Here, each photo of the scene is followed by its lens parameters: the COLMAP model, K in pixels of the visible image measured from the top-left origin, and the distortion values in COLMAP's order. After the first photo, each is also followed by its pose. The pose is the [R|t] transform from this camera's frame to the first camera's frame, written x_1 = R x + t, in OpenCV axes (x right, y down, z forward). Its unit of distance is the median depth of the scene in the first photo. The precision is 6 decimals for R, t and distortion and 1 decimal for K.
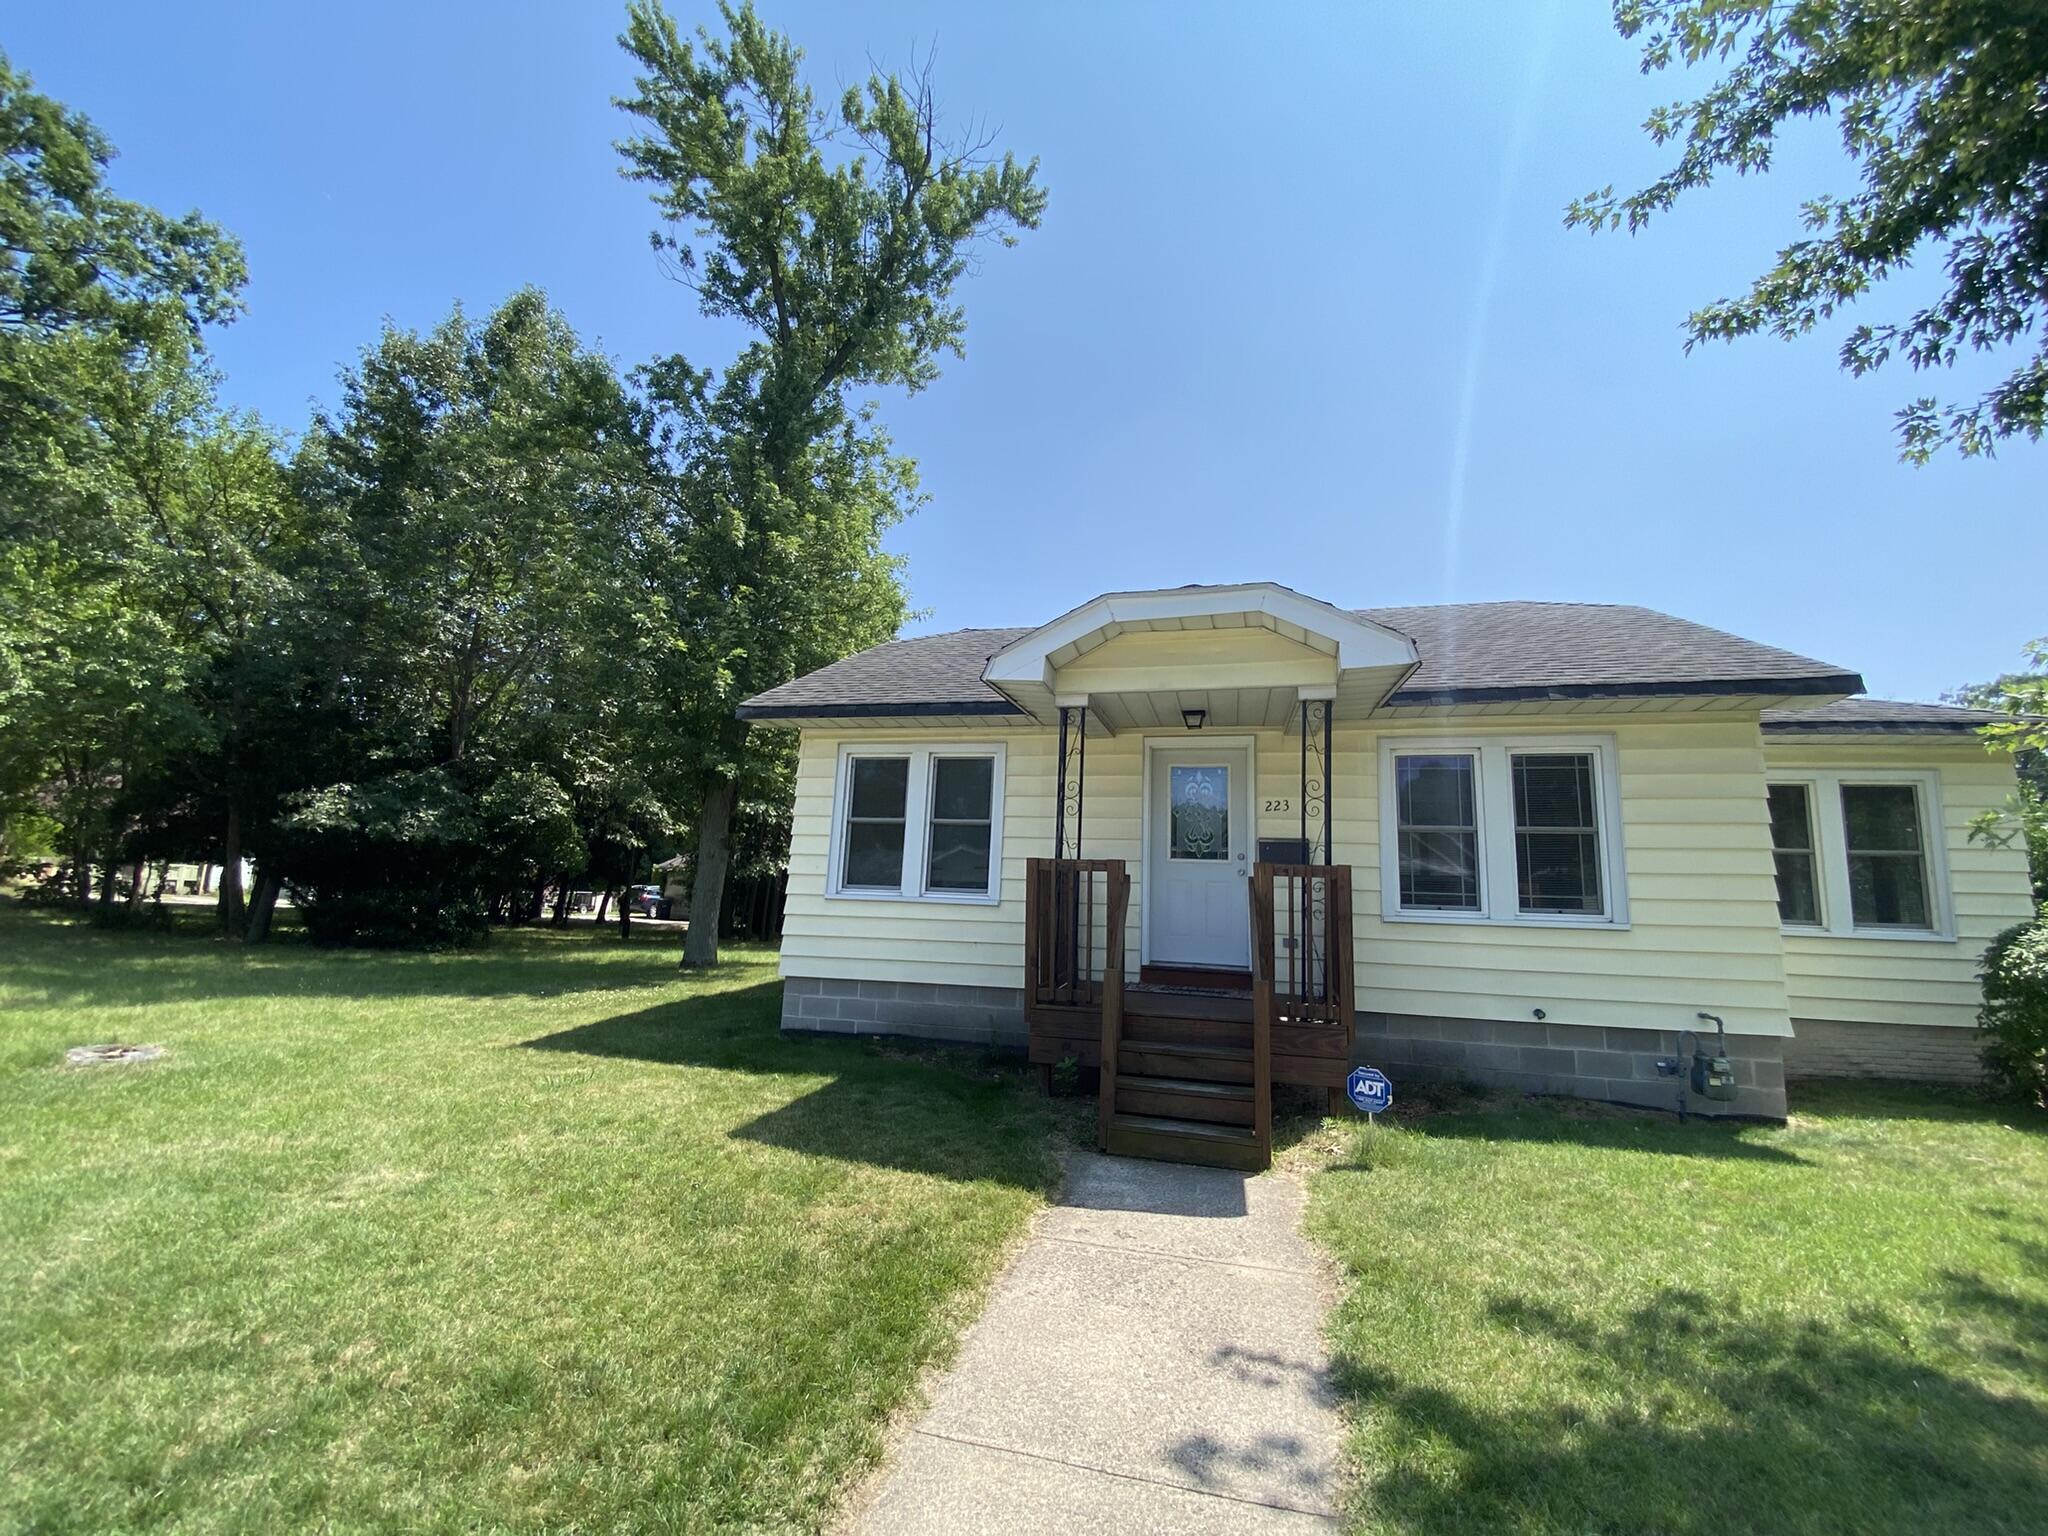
lens RADIAL K [[837.3, 0, 1024.0], [0, 837.3, 768.0], [0, 0, 1]] dist [0.030948, -0.023849]
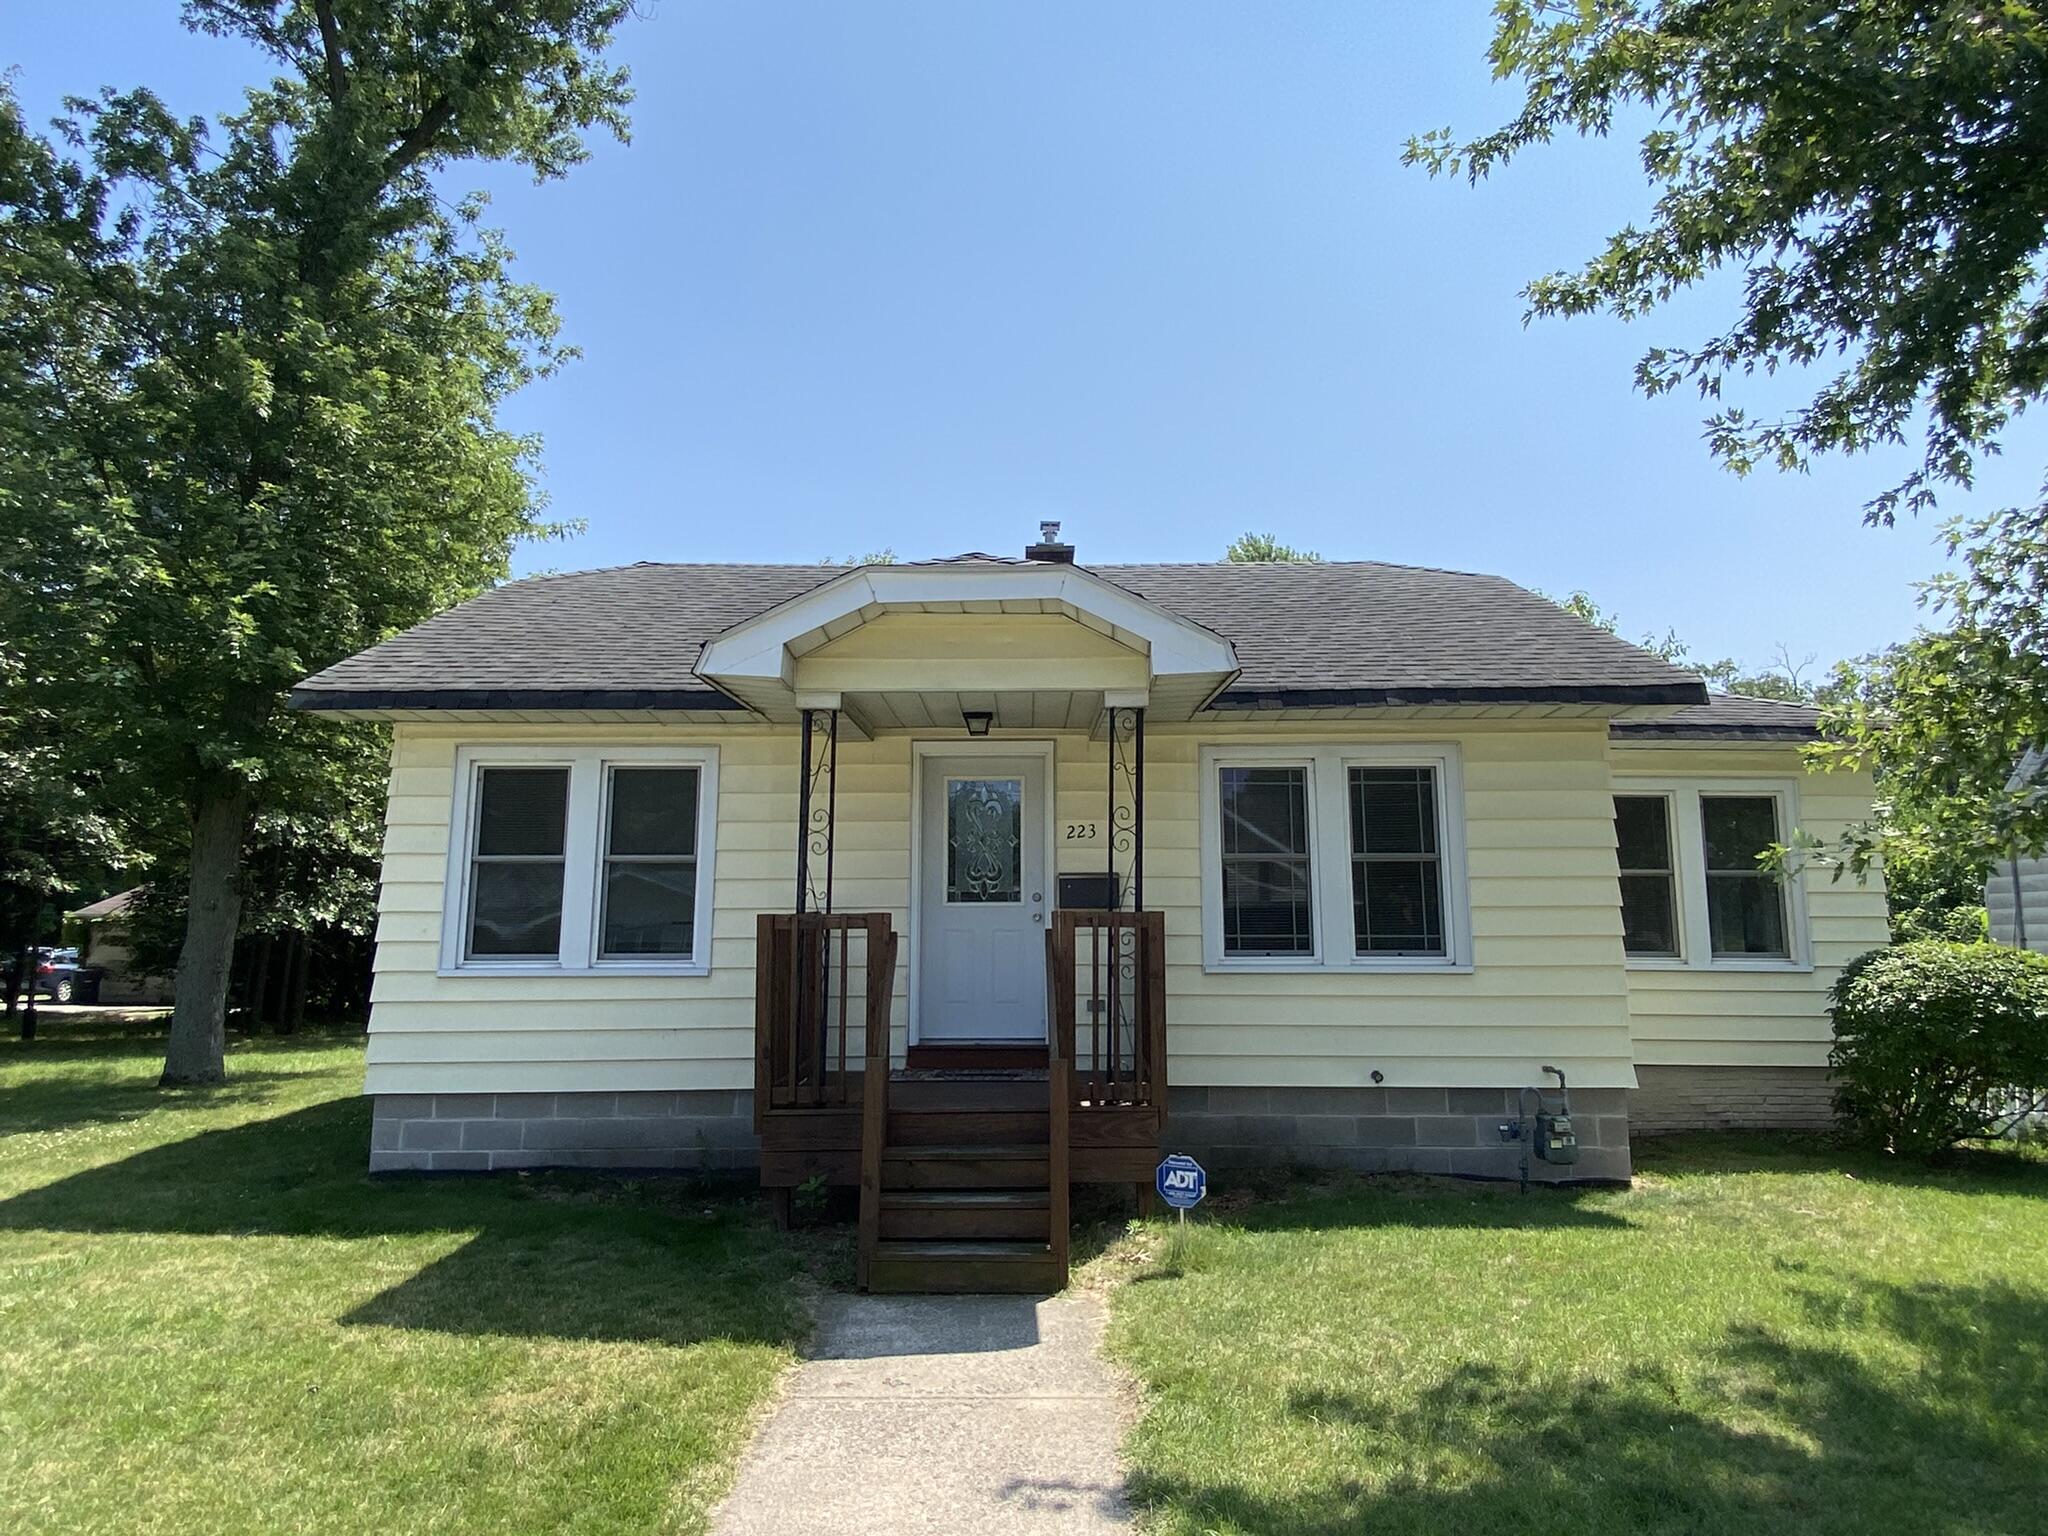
lens RADIAL K [[1281.6, 0, 1024.0], [0, 1281.6, 768.0], [0, 0, 1]] dist [0.104131, -0.129029]
pose [[0.970240, -0.004936, 0.242097, -0.043446], [-0.002198, 0.999571, 0.029189, -0.056133], [-0.242137, -0.028852, 0.969813, -0.166182]]
